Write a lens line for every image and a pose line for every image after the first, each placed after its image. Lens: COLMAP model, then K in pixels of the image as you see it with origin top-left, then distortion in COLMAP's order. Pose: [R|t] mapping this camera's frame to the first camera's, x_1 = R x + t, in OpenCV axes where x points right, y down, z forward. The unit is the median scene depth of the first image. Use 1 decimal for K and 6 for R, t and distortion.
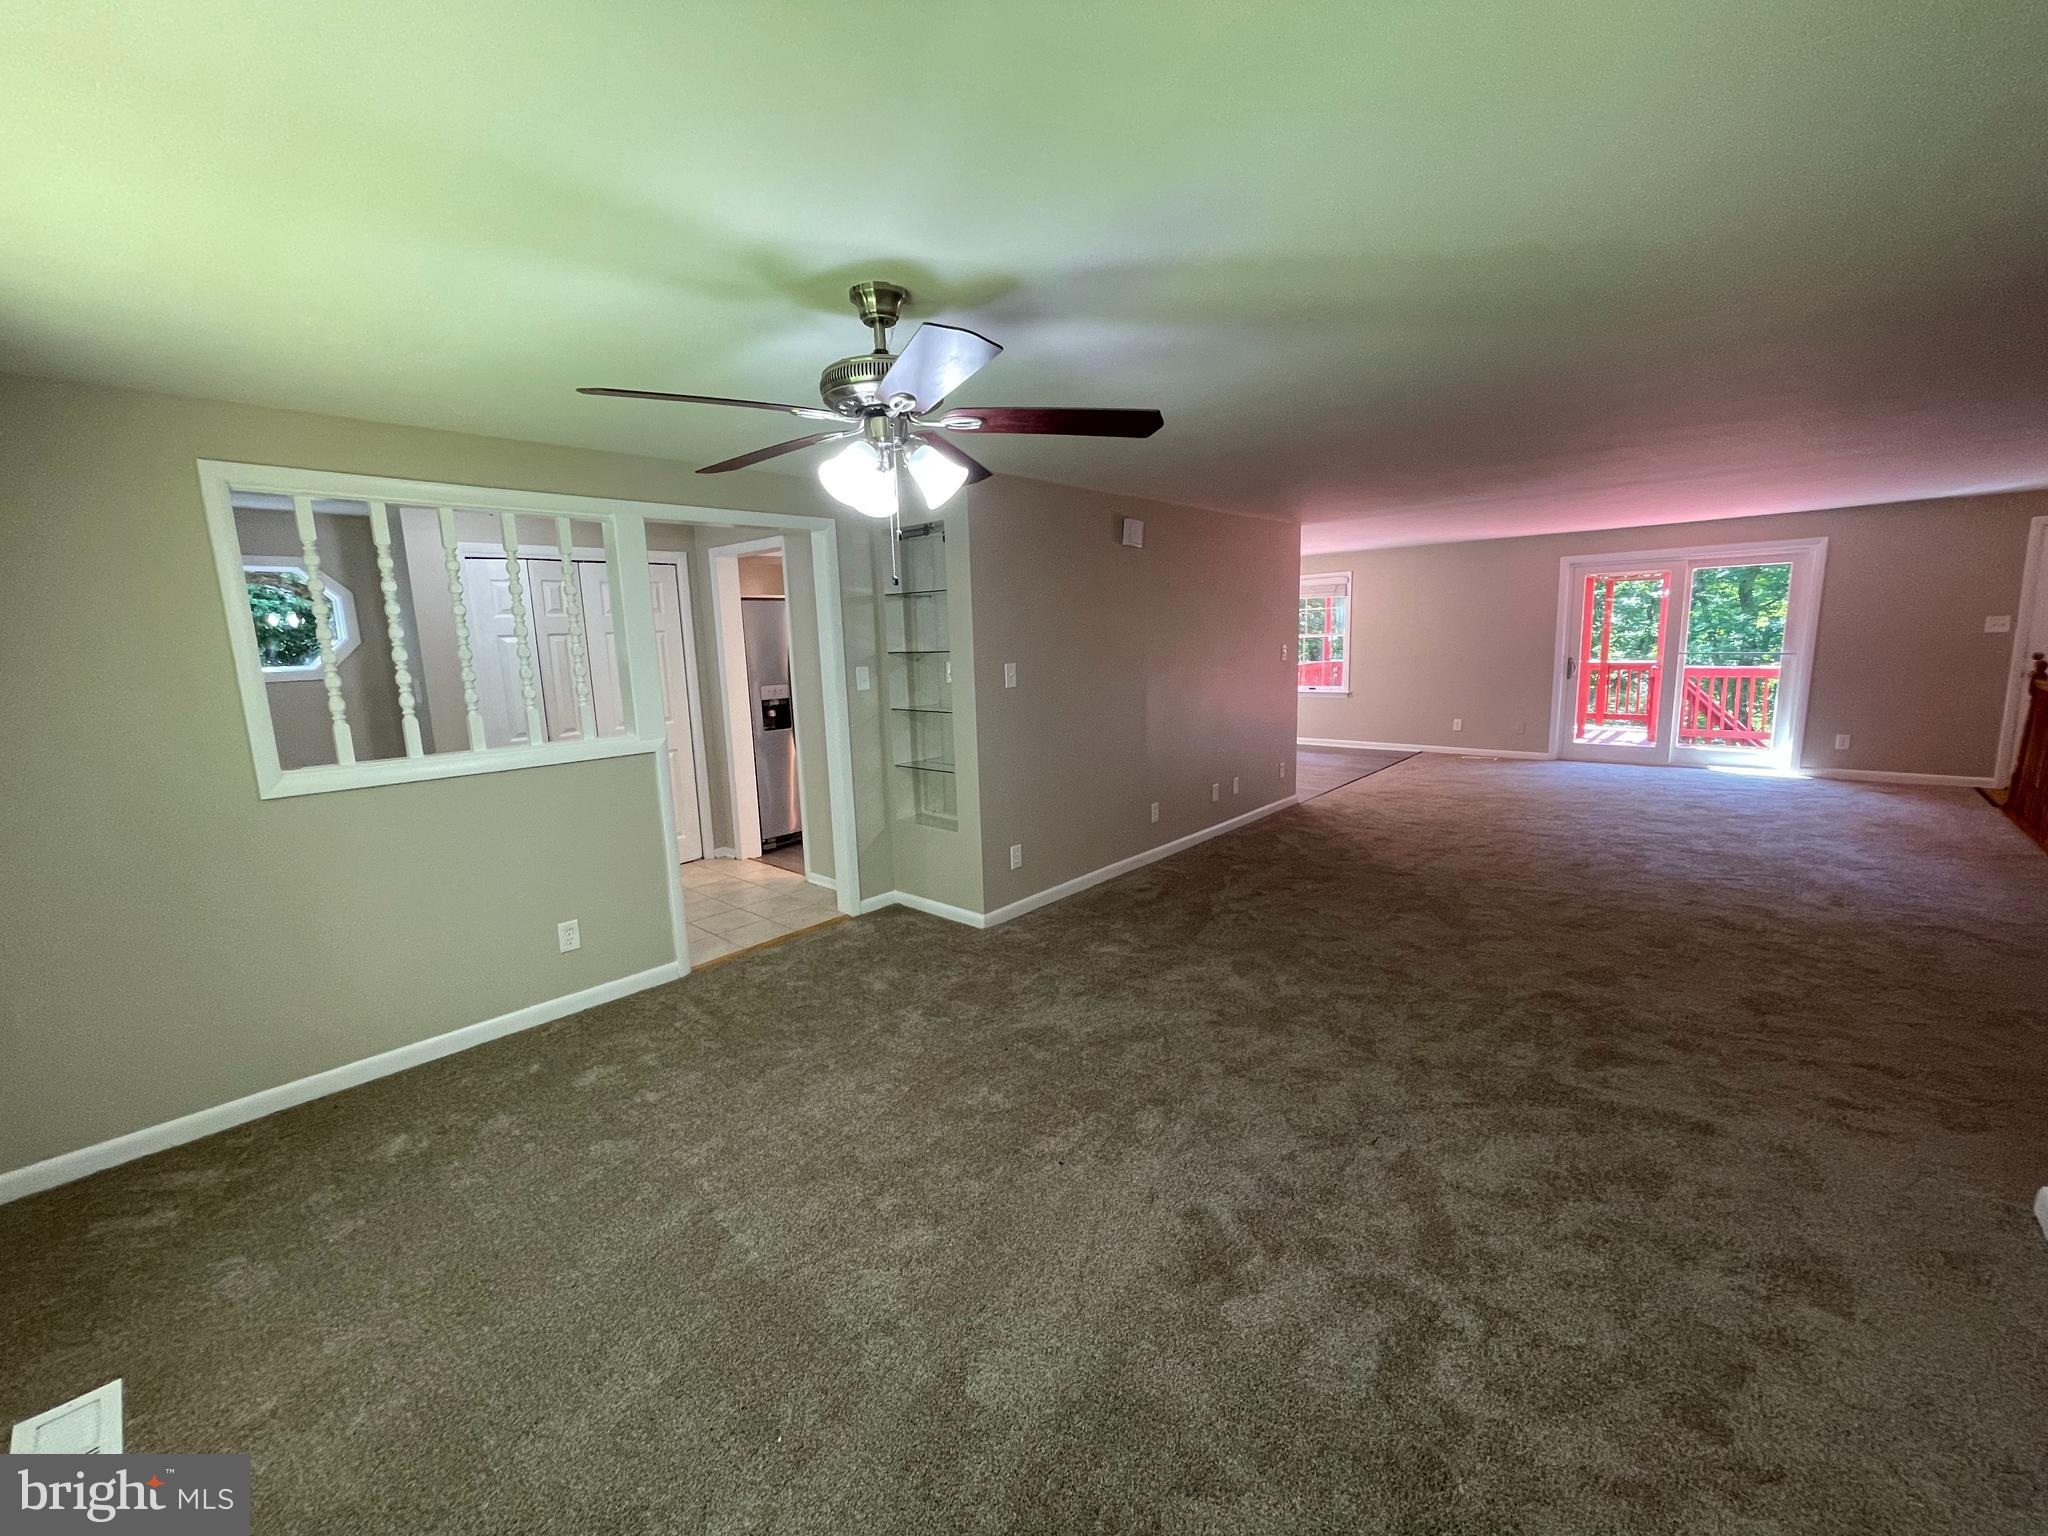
lens RADIAL K [[824.8, 0, 1016.8], [0, 824.8, 767.1], [0, 0, 1]] dist [-0.001838, -0.000094]
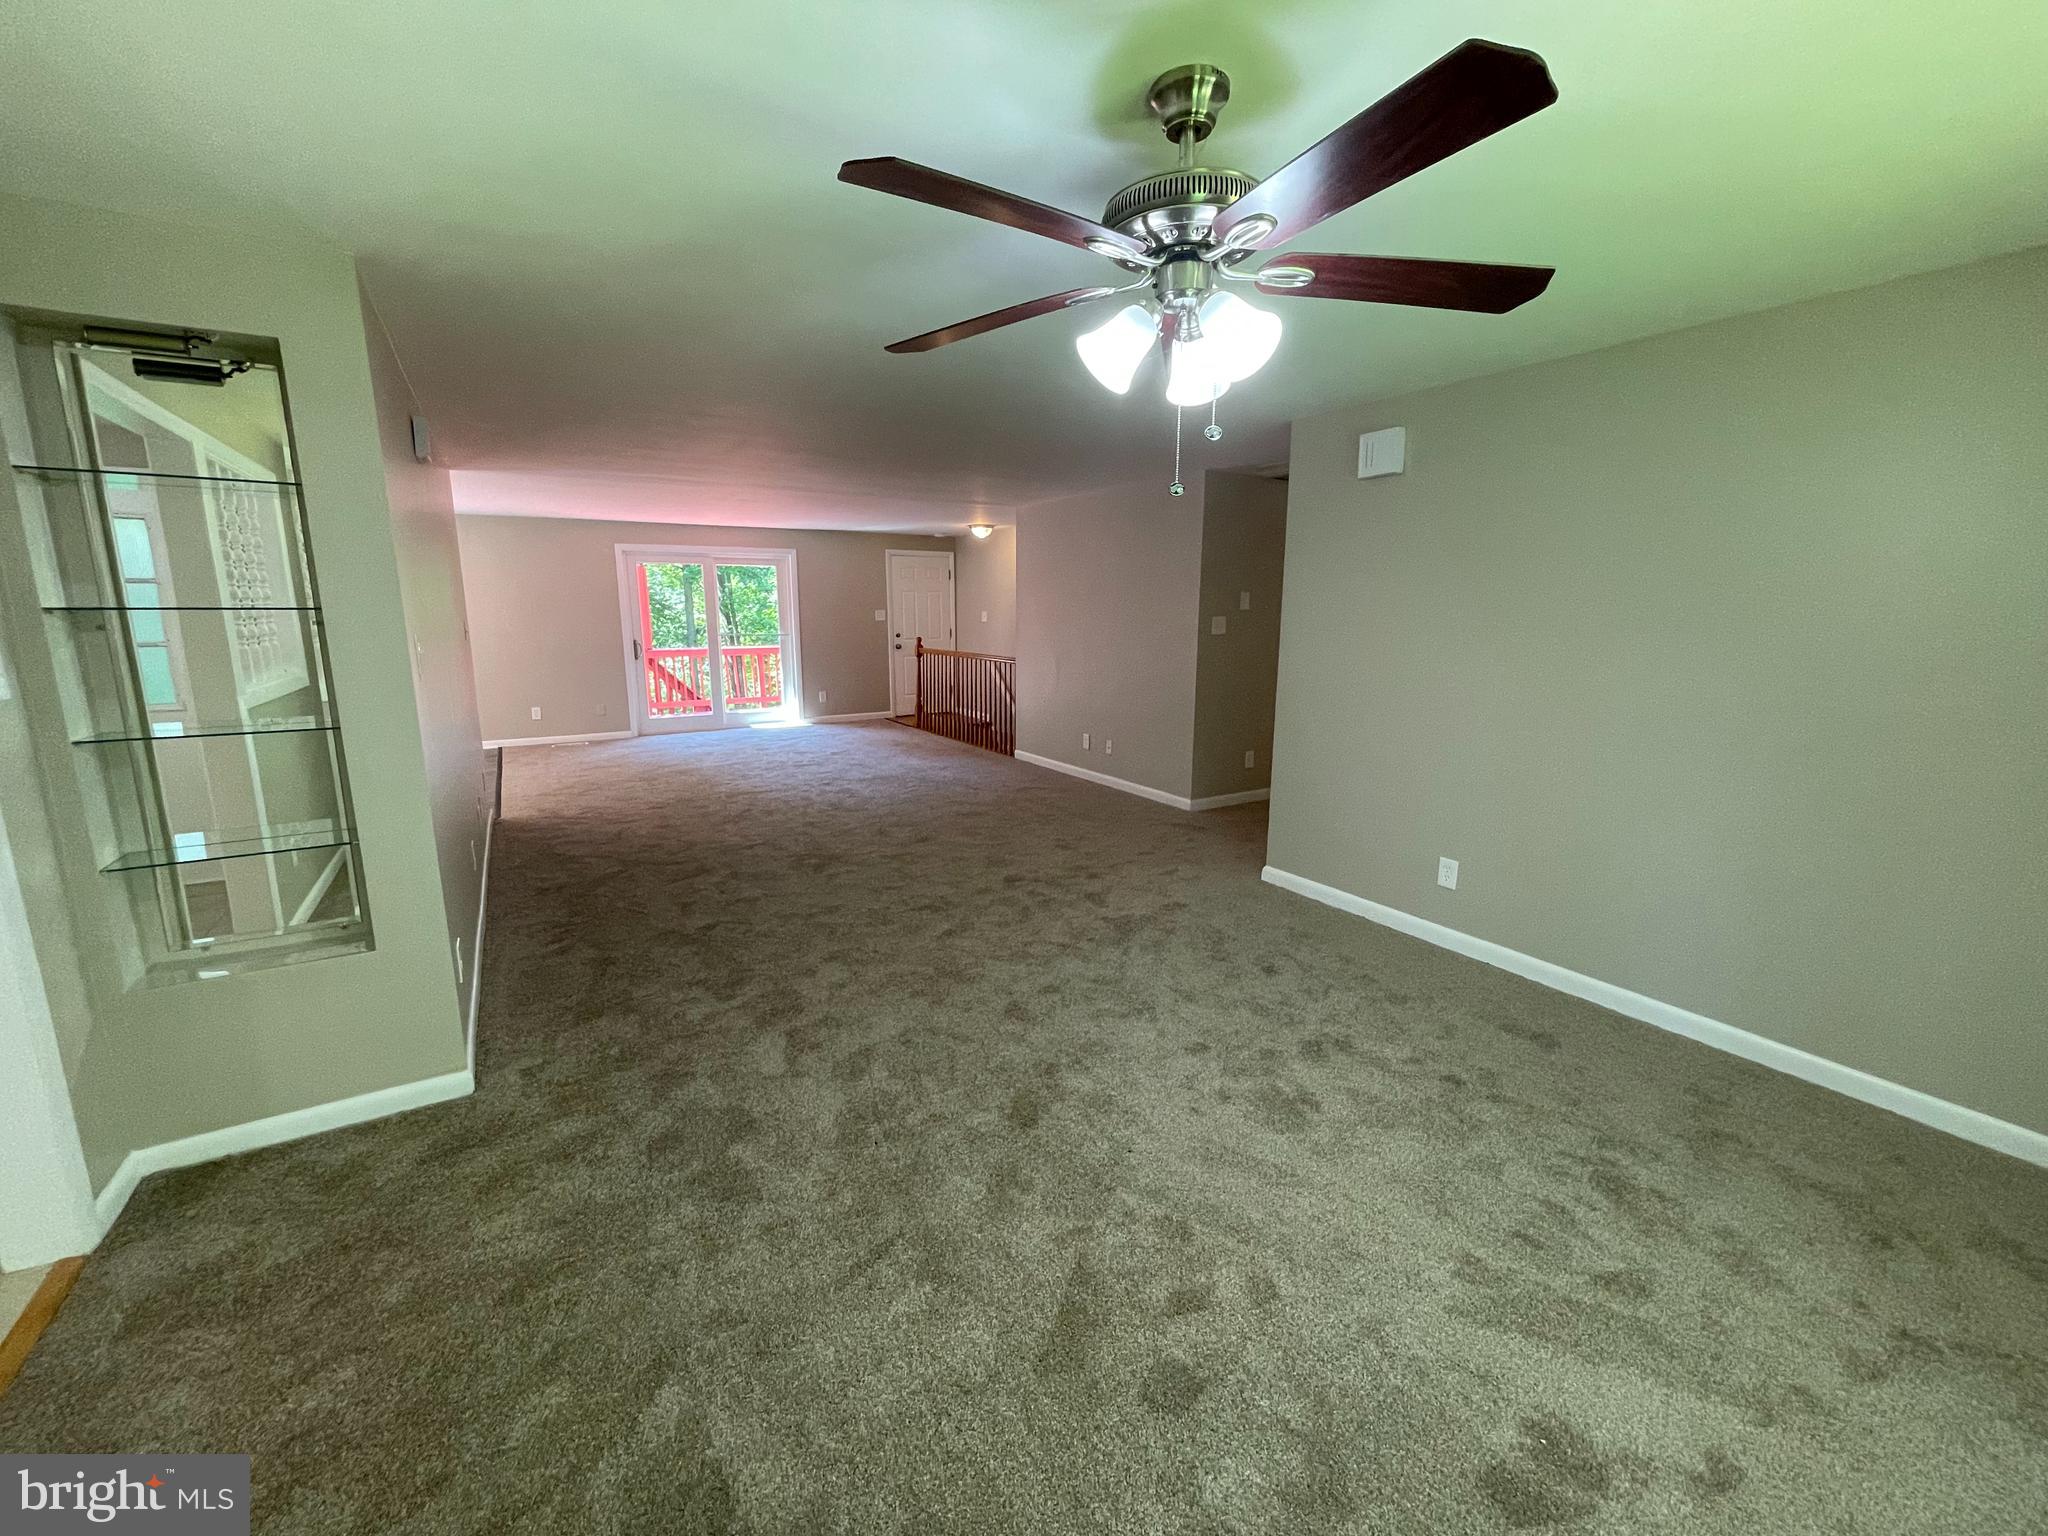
lens RADIAL K [[824.8, 0, 1016.8], [0, 824.8, 767.1], [0, 0, 1]] dist [-0.001838, -0.000094]
pose [[0.287238, -0.150185, 0.946012, -0.438202], [0.144478, 0.983125, 0.112209, -0.037297], [-0.946901, 0.104447, 0.304089, 0.435320]]
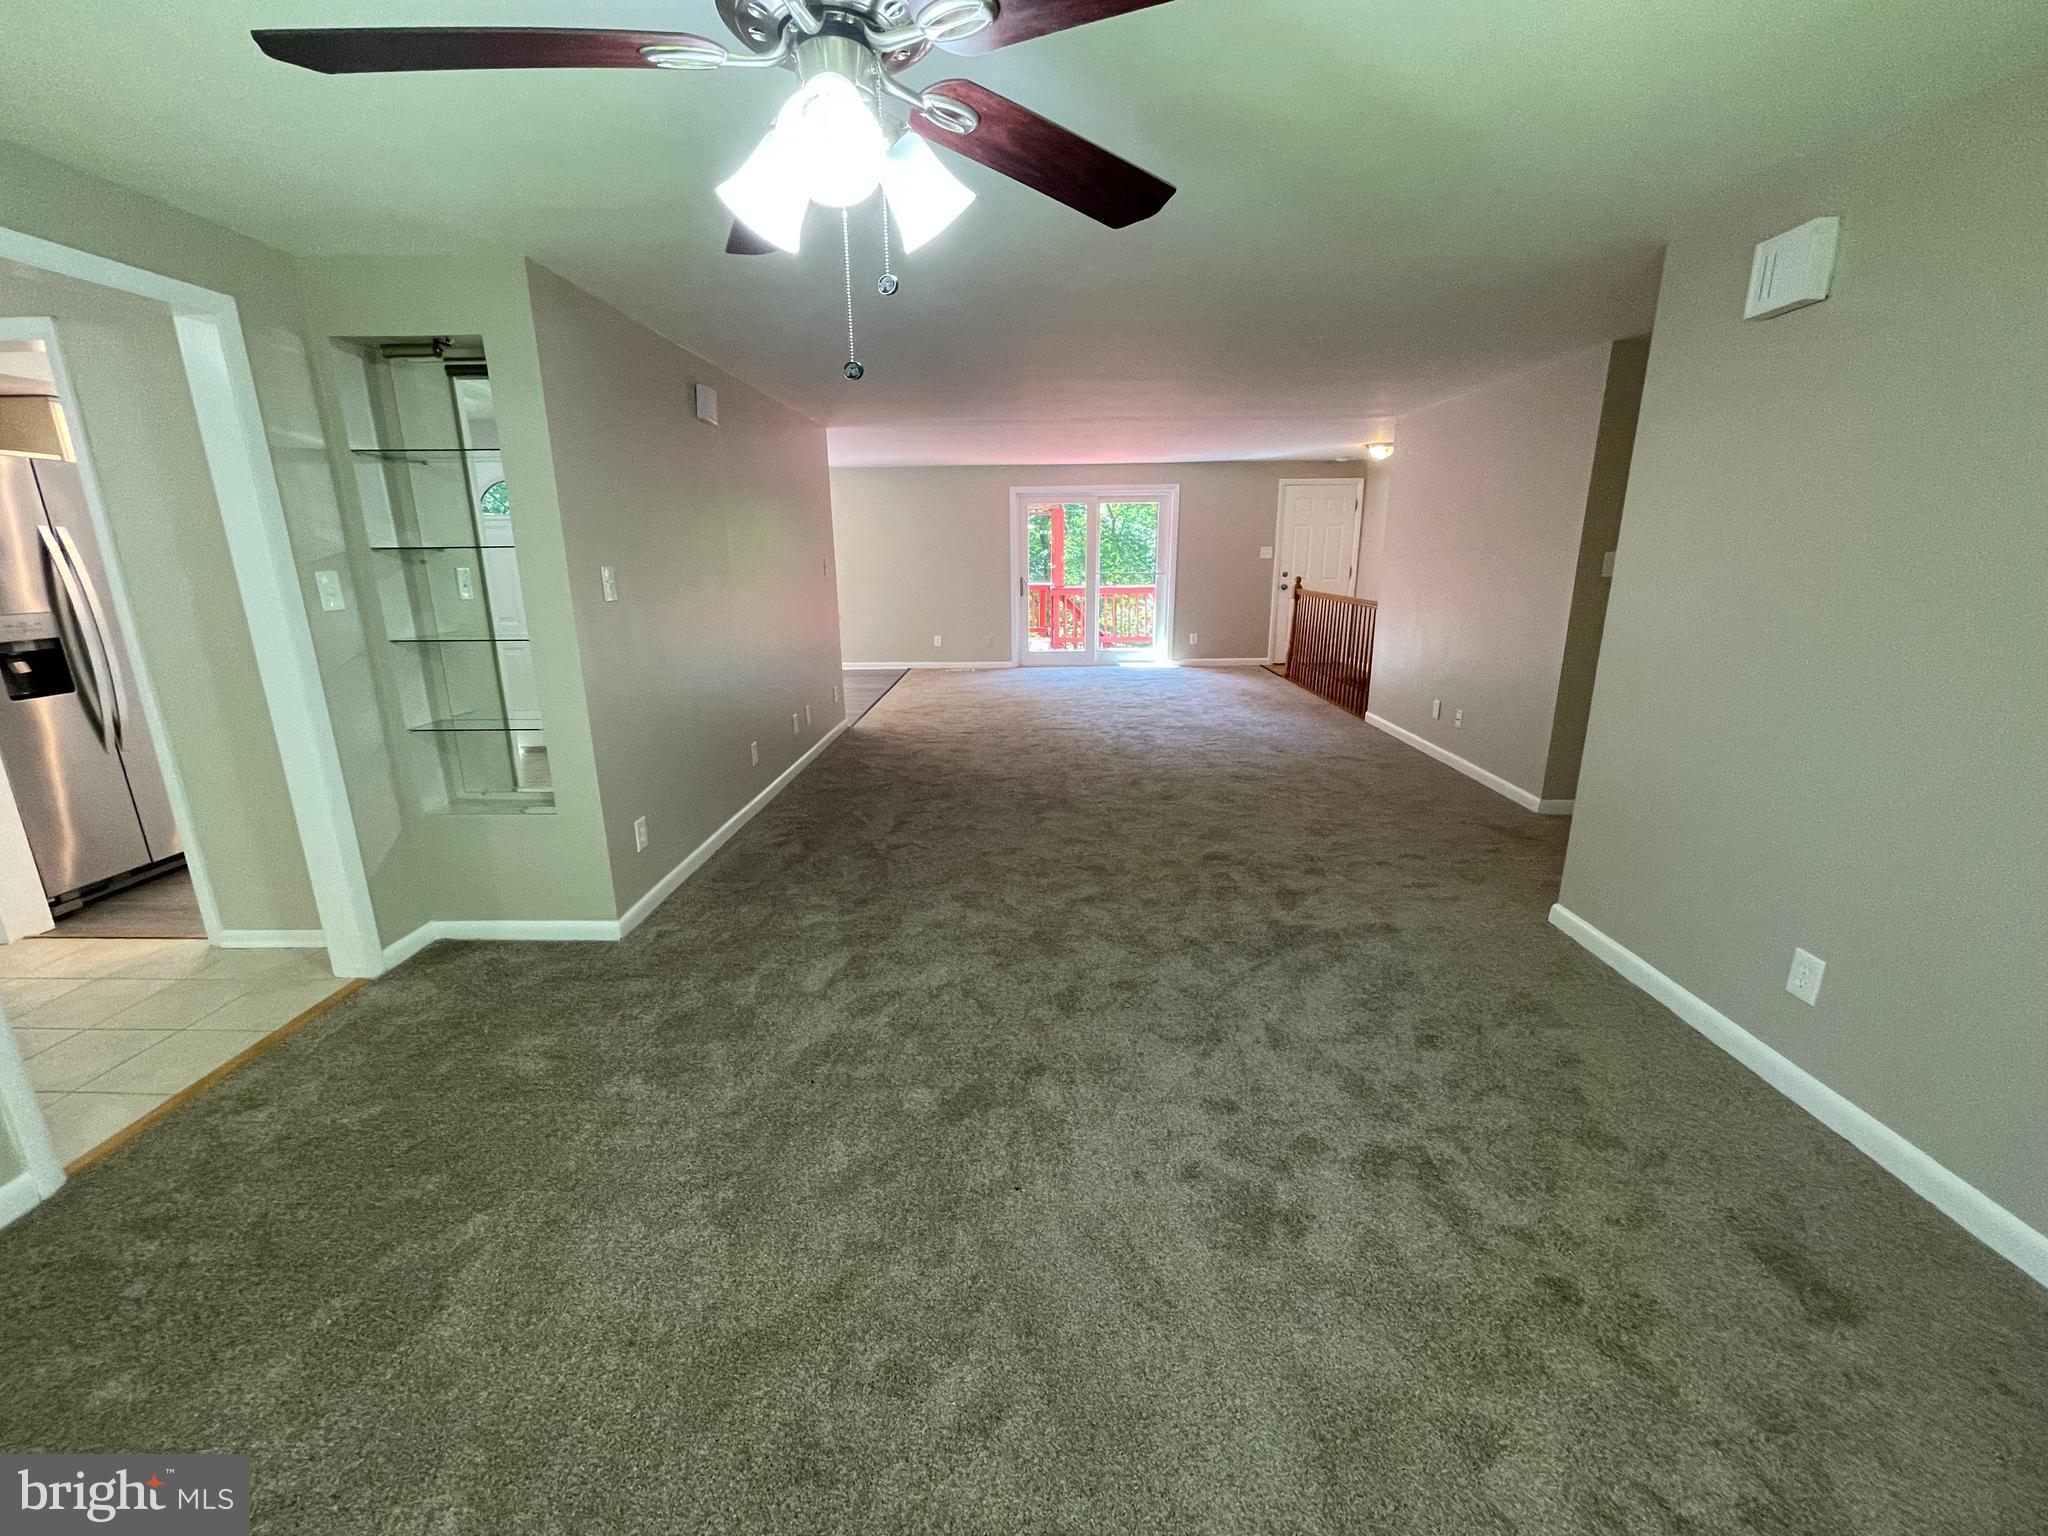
lens RADIAL K [[828.6, 0, 1013.6], [0, 828.6, 763.7], [0, 0, 1]] dist [-0.000133, -0.000365]
pose [[0.758536, -0.139715, 0.636477, -0.217577], [0.090533, 0.989867, 0.109395, -0.004158], [-0.645312, -0.025358, 0.763498, 0.224574]]
